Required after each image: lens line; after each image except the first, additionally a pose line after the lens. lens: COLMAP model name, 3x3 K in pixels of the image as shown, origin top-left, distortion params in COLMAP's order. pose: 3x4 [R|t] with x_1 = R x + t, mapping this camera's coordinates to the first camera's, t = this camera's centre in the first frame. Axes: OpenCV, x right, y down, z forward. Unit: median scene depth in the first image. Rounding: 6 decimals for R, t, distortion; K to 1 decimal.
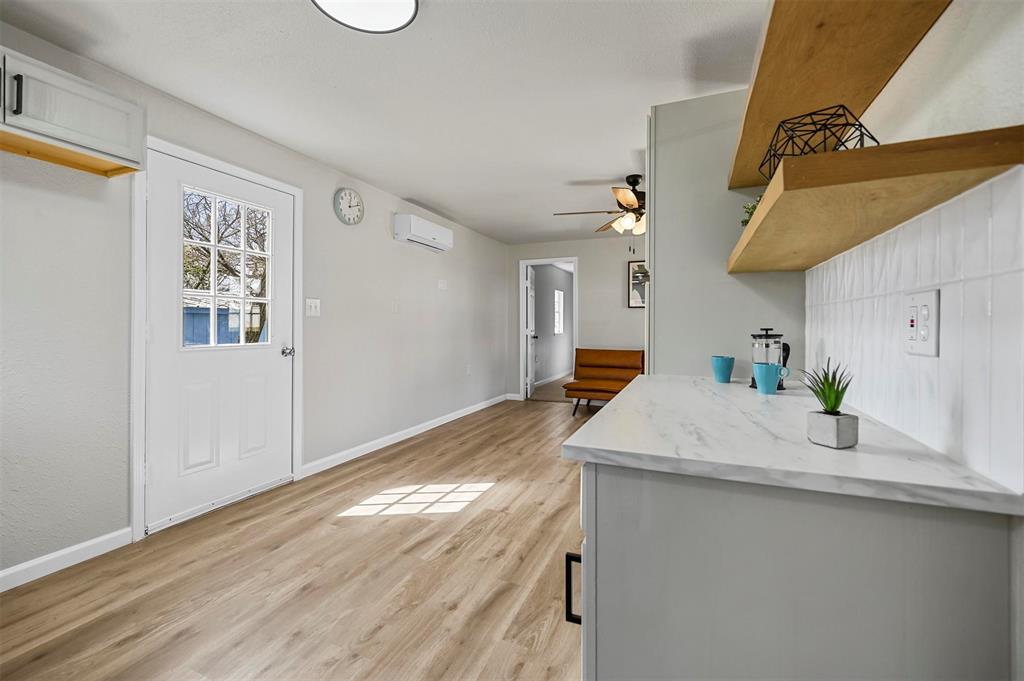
lens RADIAL K [[426.2, 0, 515.9], [0, 426.2, 329.6], [0, 0, 1]] dist [-0.000590, 0.000000]
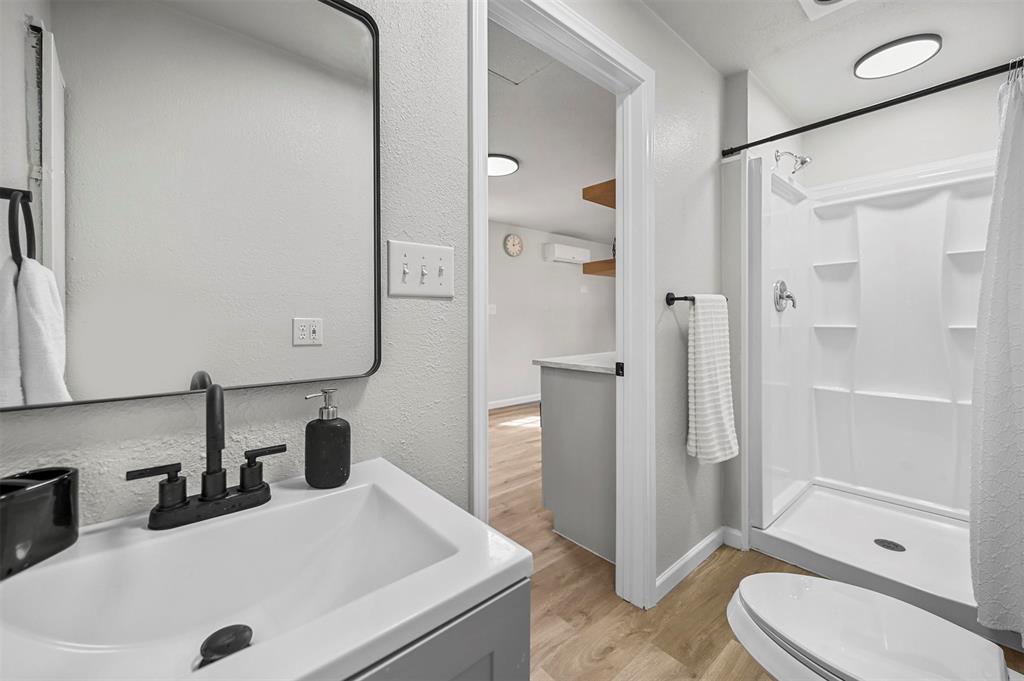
lens RADIAL K [[399.5, 0, 516.7], [0, 399.5, 330.8], [0, 0, 1]] dist [0.003947, 0.000149]
pose [[0.896931, 0.002700, -0.442162, 0.283083], [0.004759, 0.999865, 0.015758, 0.008052], [0.442145, -0.016238, 0.896797, -0.342760]]
